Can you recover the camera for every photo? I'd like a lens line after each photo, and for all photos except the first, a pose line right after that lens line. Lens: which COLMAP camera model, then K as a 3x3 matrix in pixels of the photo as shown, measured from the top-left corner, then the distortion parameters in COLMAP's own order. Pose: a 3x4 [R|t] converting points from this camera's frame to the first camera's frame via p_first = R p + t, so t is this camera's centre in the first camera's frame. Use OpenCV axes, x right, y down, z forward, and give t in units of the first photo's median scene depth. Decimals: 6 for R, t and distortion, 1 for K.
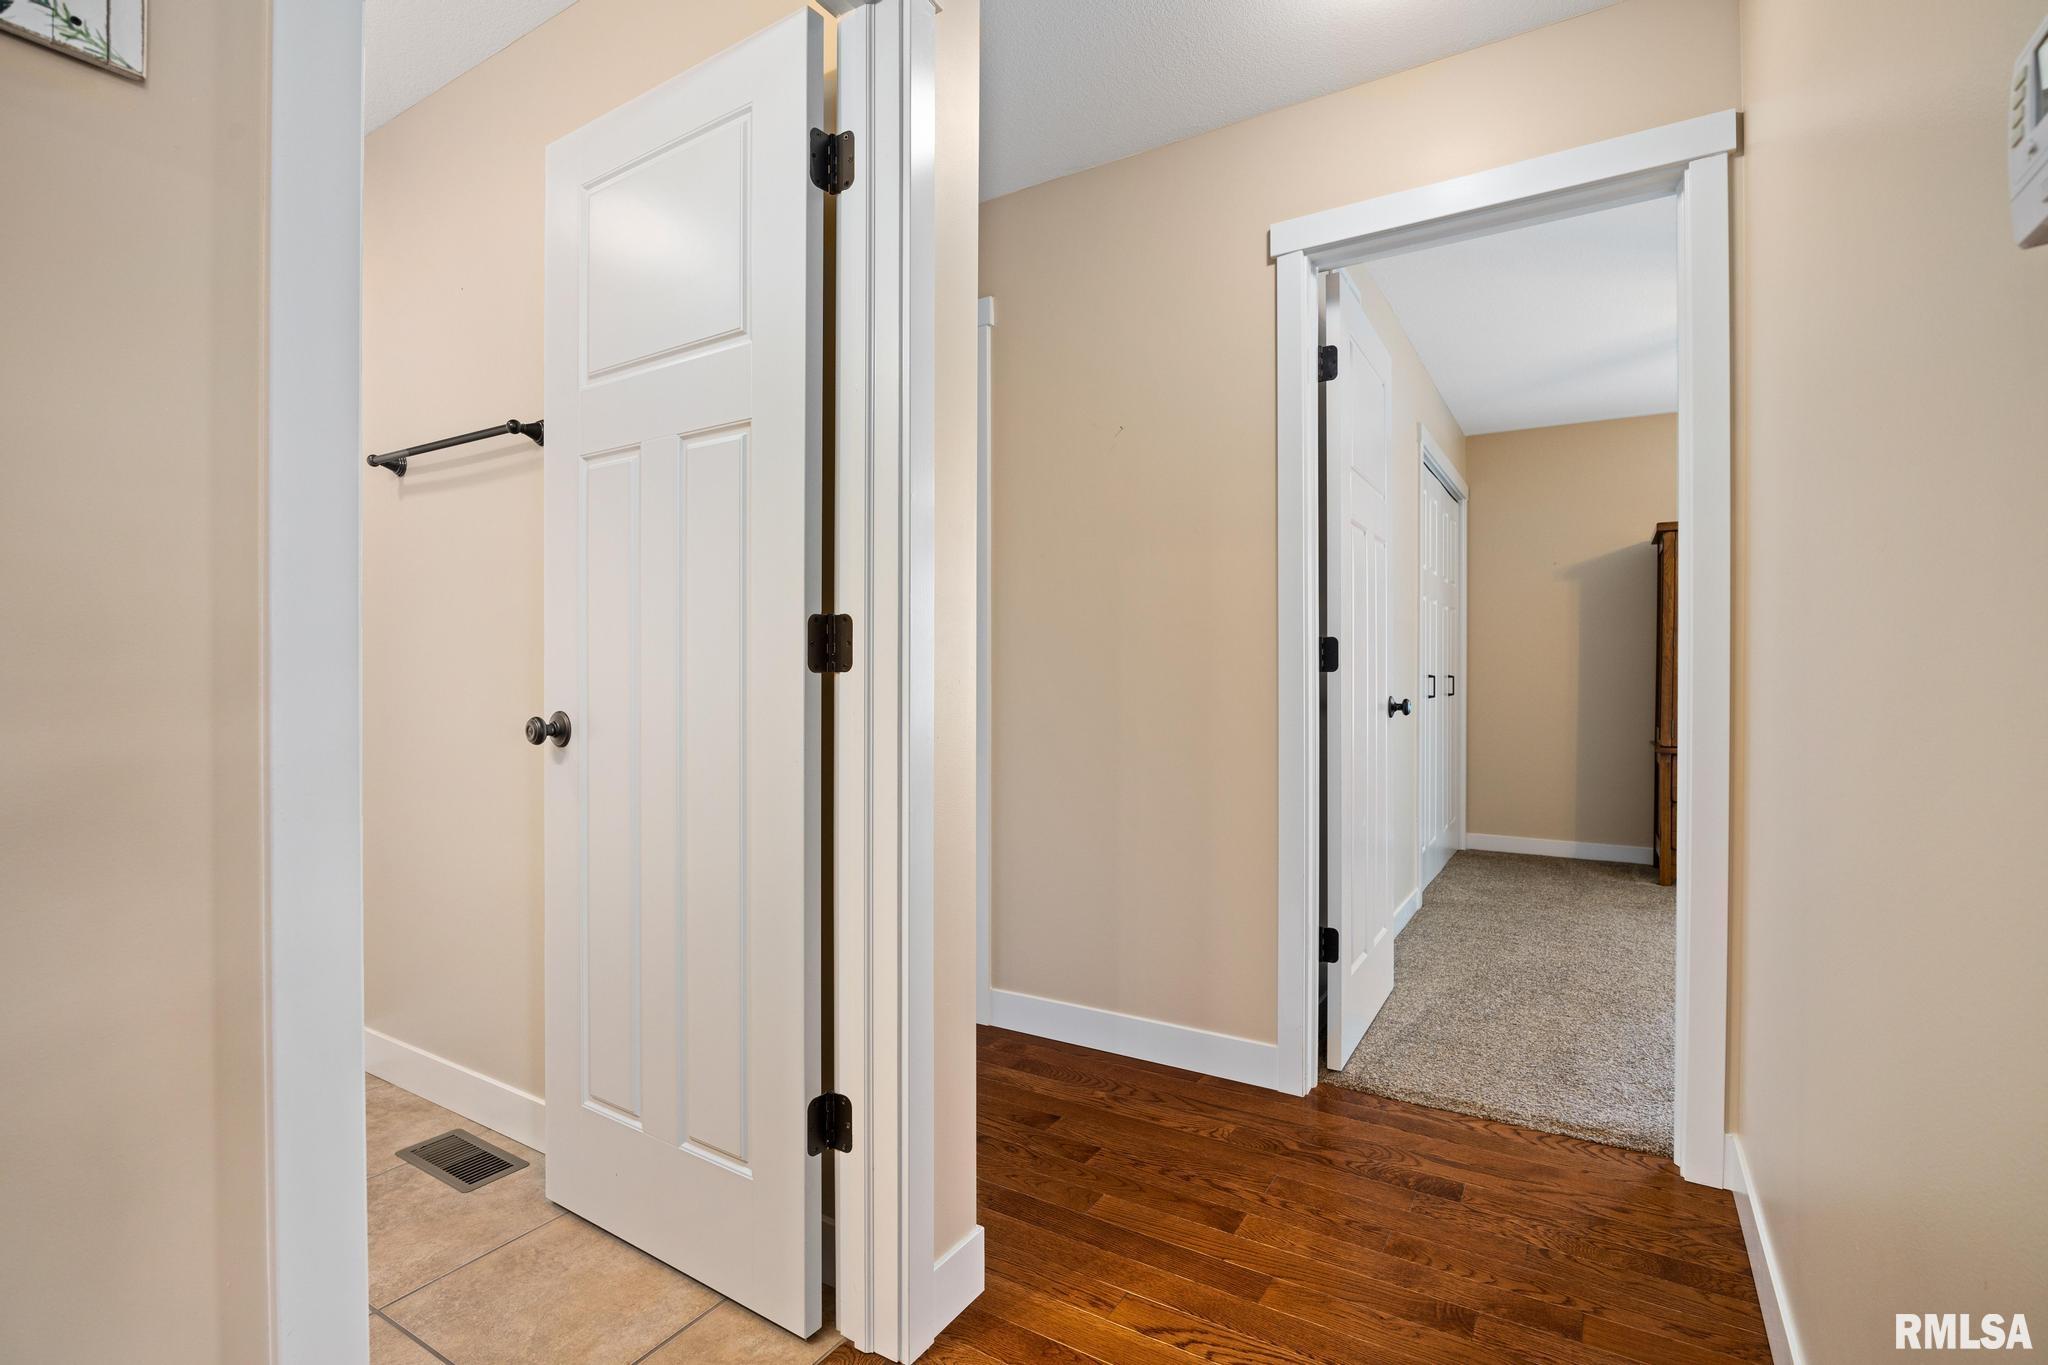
lens RADIAL K [[962.9, 0, 1026.4], [0, 962.9, 684.5], [0, 0, 1]] dist [0.021431, 0.000058]
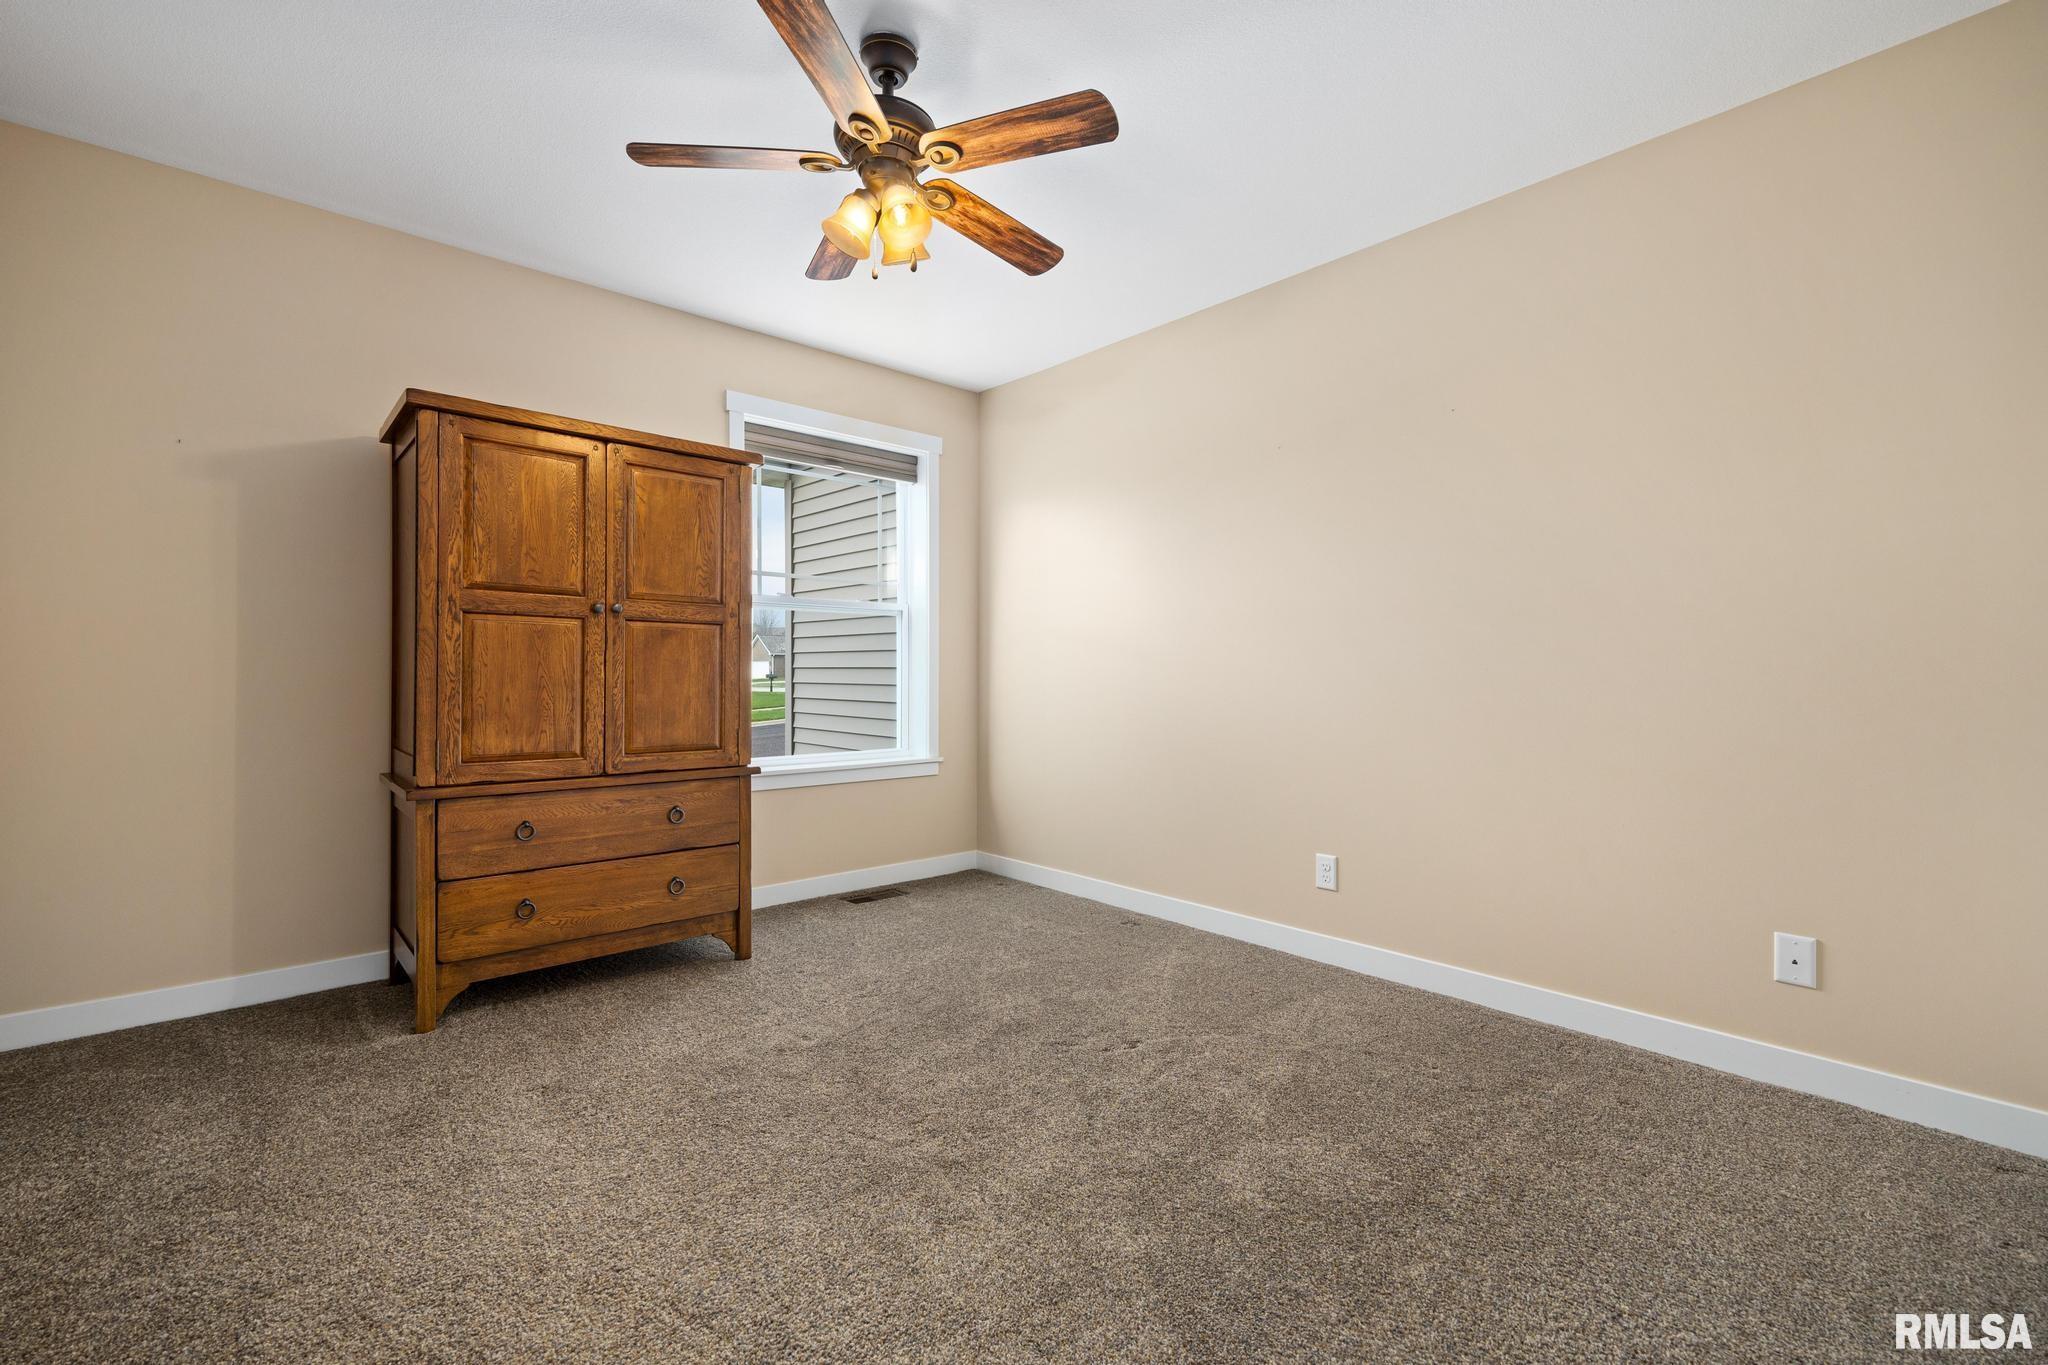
lens RADIAL K [[819.2, 0, 1025.3], [0, 819.2, 677.8], [0, 0, 1]] dist [-0.003914, -0.000161]
pose [[0.261720, -0.009540, 0.965097, 0.264751], [0.003102, 0.999954, 0.009043, -0.003259], [-0.965139, 0.000627, 0.261738, 0.492048]]
